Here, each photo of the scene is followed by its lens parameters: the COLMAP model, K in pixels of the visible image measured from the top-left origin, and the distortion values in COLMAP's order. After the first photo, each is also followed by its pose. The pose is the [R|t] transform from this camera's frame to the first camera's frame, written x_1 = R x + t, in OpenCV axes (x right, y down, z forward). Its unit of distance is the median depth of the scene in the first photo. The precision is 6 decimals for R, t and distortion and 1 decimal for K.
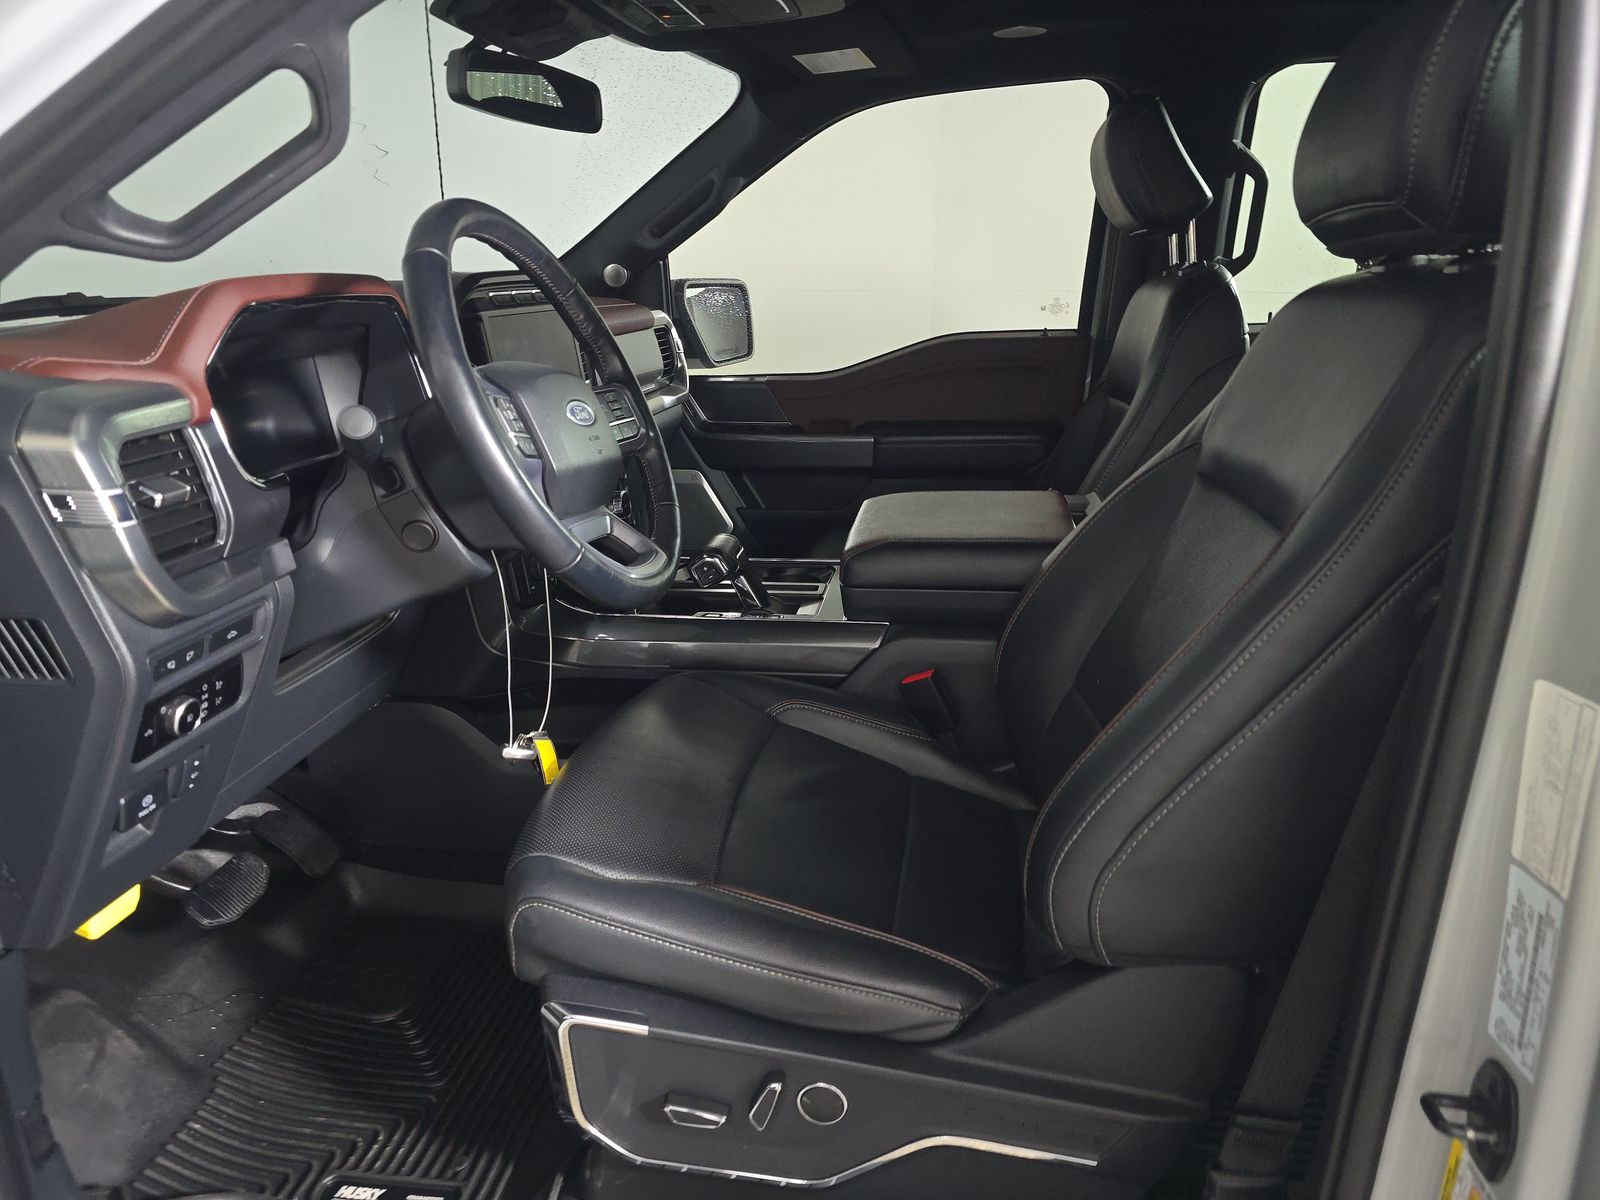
lens RADIAL K [[1076.0, 0, 791.7], [0, 1076.0, 599.7], [0, 0, 1]] dist [0.027534, -0.041383]
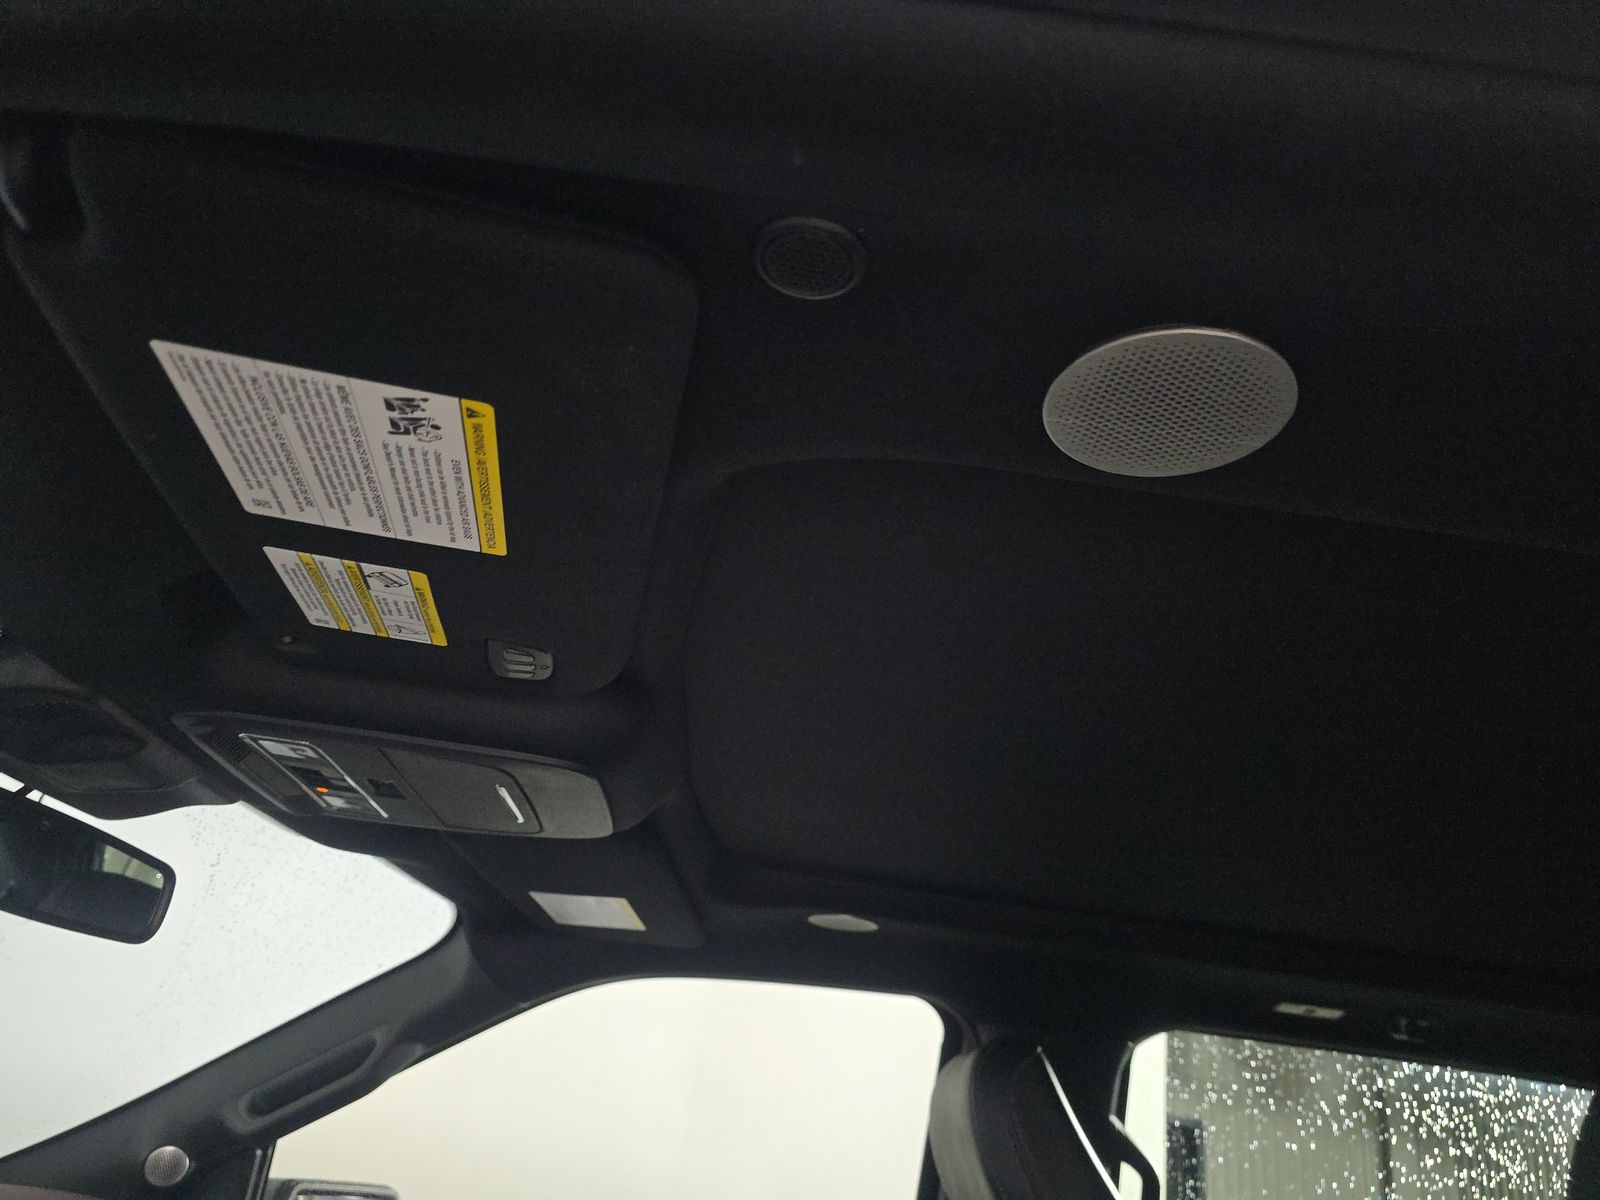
lens RADIAL K [[1076.0, 0, 791.7], [0, 1076.0, 599.7], [0, 0, 1]] dist [0.027534, -0.041383]
pose [[0.964138, 0.224554, 0.141468, 0.021183], [-0.065431, 0.717694, -0.693278, -0.148729], [-0.257209, 0.659159, 0.706649, 0.302892]]
